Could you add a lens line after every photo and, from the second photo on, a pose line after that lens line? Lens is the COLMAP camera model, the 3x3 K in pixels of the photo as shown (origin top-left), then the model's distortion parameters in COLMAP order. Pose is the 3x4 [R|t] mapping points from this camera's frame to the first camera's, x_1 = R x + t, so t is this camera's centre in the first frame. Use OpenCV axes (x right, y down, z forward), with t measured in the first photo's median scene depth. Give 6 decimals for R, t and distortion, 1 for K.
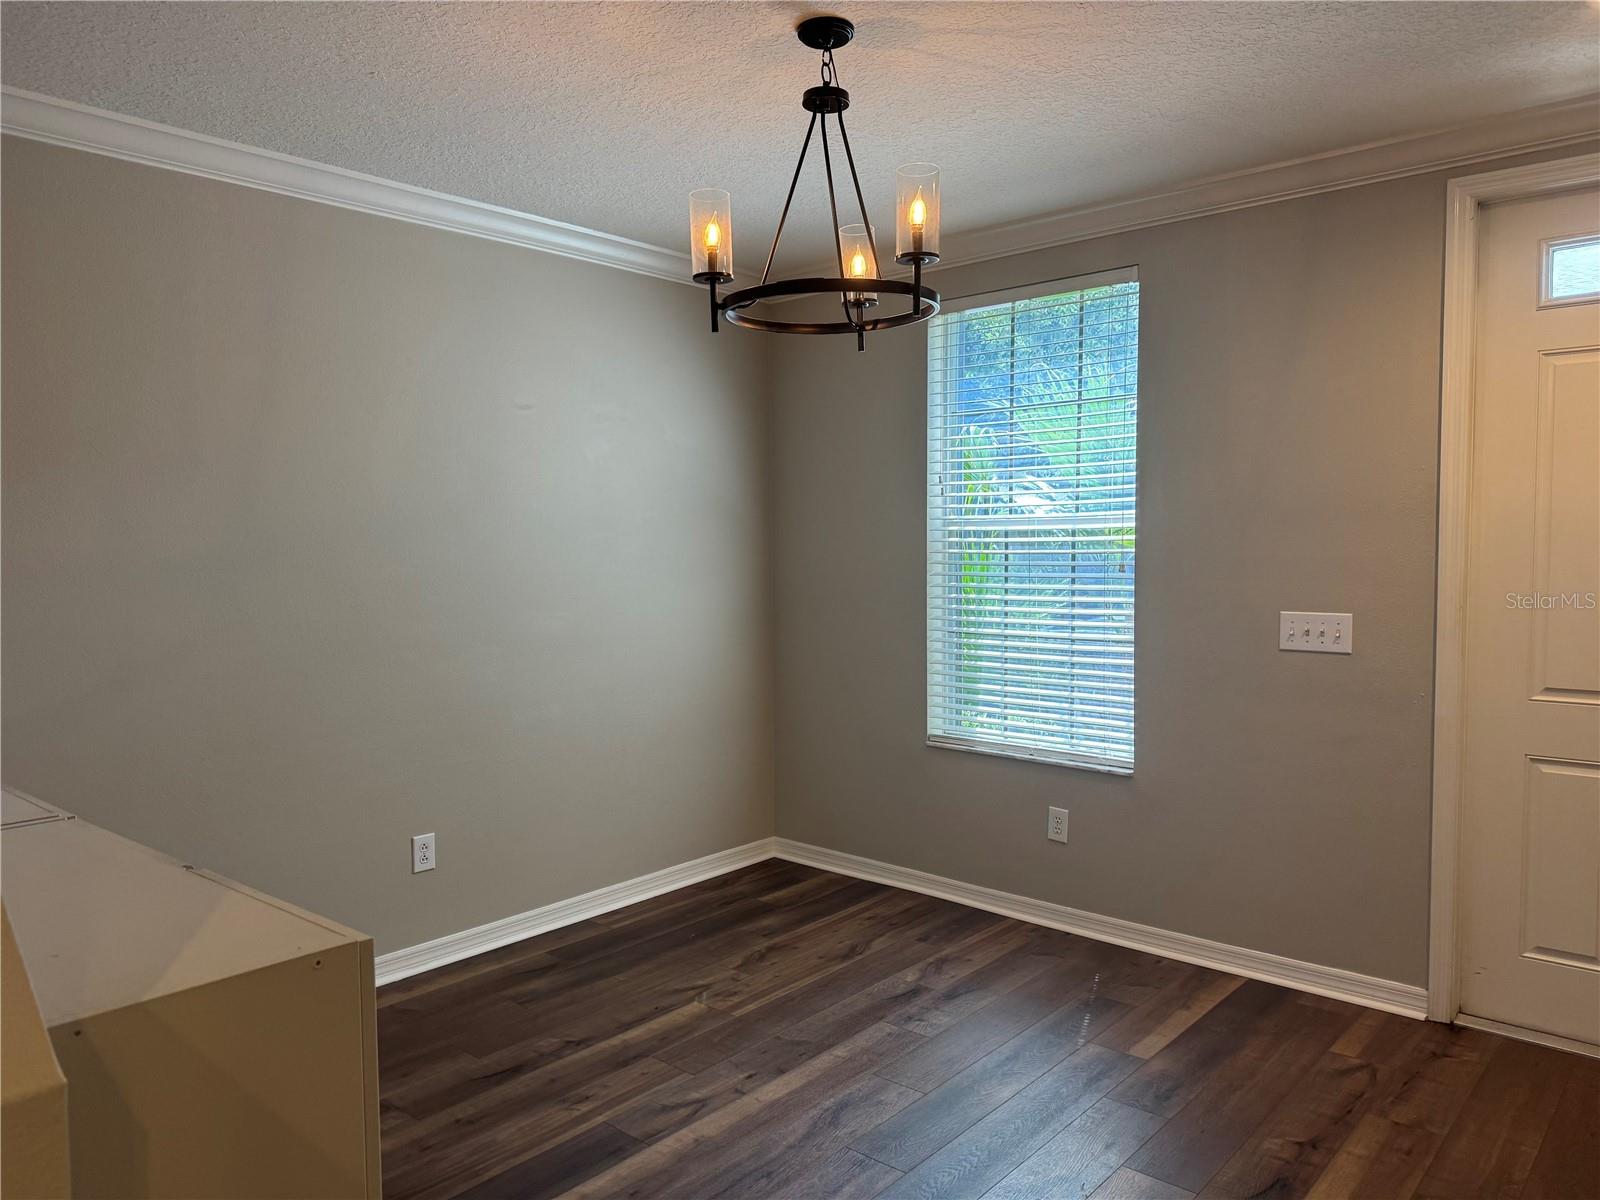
lens RADIAL K [[1110.2, 0, 805.5], [0, 1110.2, 603.7], [0, 0, 1]] dist [0.025595, -0.042977]
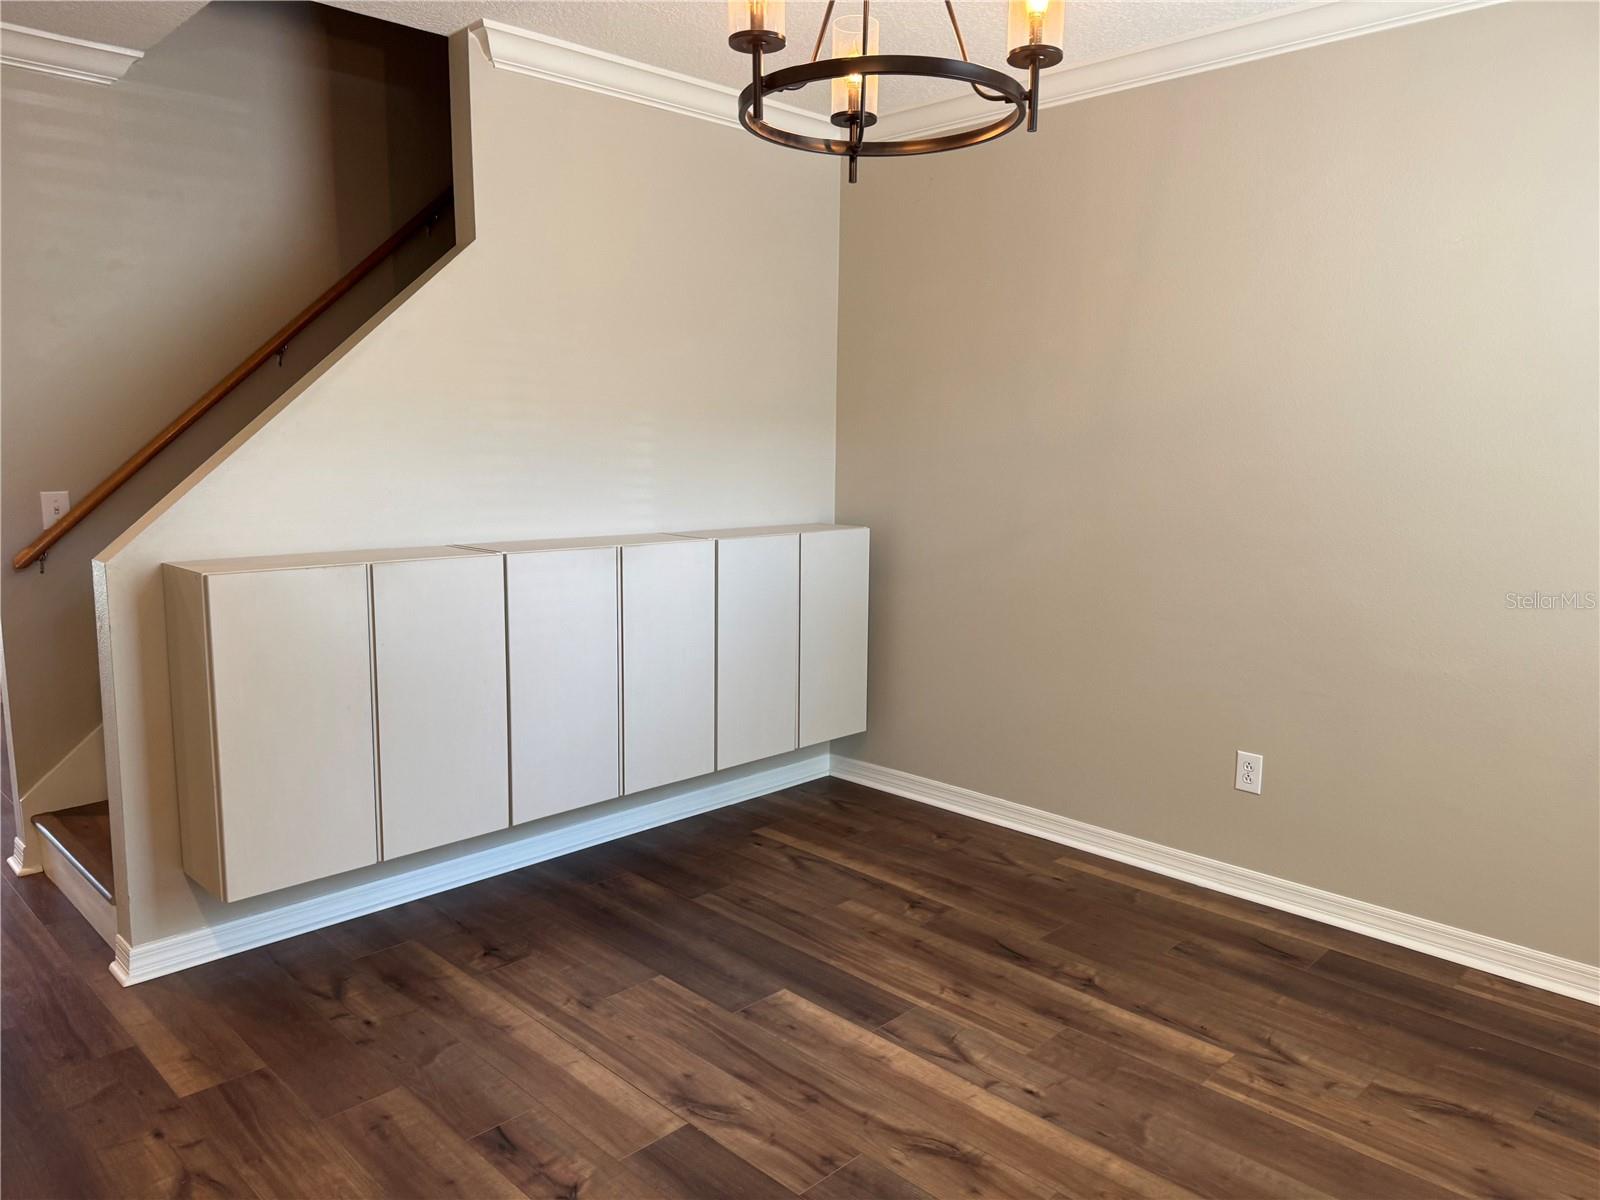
lens RADIAL K [[1110.2, 0, 799.4], [0, 1110.2, 615.3], [0, 0, 1]] dist [0.025595, -0.042977]
pose [[-0.051804, 0.176128, -0.983003, 0.605486], [-0.067126, 0.981485, 0.179393, -0.044947], [0.996399, 0.075278, -0.039022, 0.727904]]
